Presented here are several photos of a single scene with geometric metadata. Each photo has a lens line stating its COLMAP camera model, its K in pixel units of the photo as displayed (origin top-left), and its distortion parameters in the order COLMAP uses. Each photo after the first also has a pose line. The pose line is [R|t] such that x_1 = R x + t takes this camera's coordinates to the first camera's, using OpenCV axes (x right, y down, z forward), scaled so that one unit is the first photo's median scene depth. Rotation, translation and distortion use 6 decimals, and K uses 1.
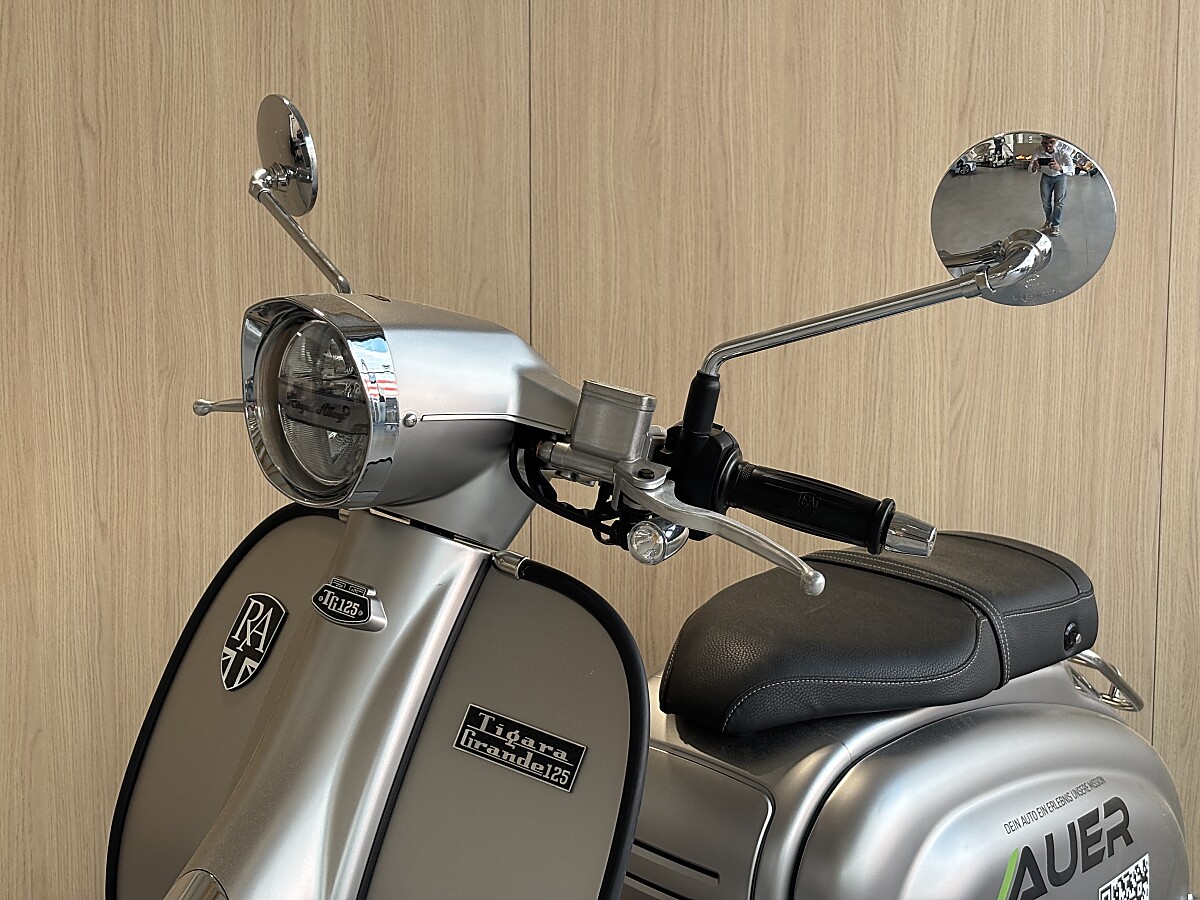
lens RADIAL K [[1746.9, 0, 619.2], [0, 1746.9, 452.3], [0, 0, 1]] dist [0.037836, 0.000000]
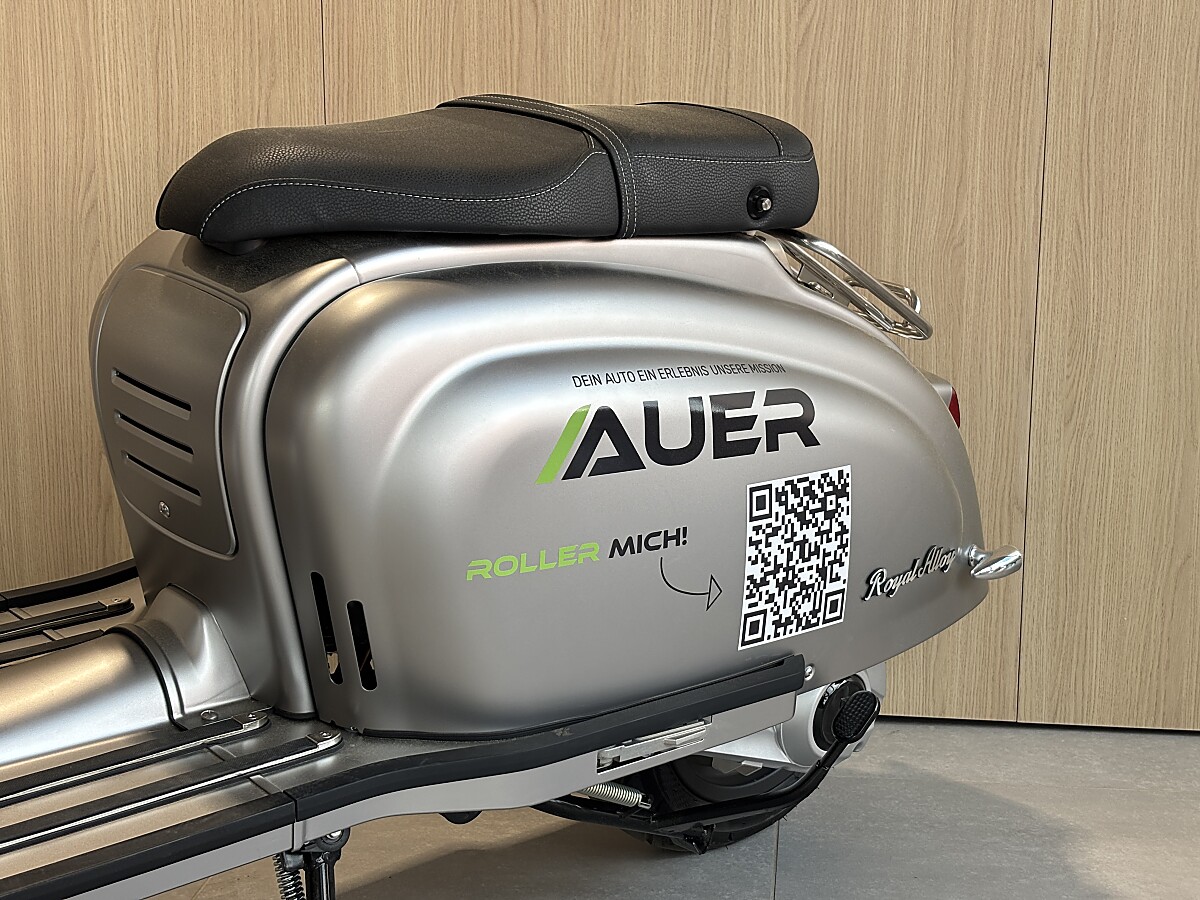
lens RADIAL K [[1746.9, 0, 645.0], [0, 1746.9, 469.0], [0, 0, 1]] dist [0.037836, 0.000000]
pose [[0.989476, 0.029490, -0.141660, 0.247246], [-0.016722, 0.995757, 0.090495, 0.119679], [0.143727, -0.087174, 0.985770, 0.120954]]
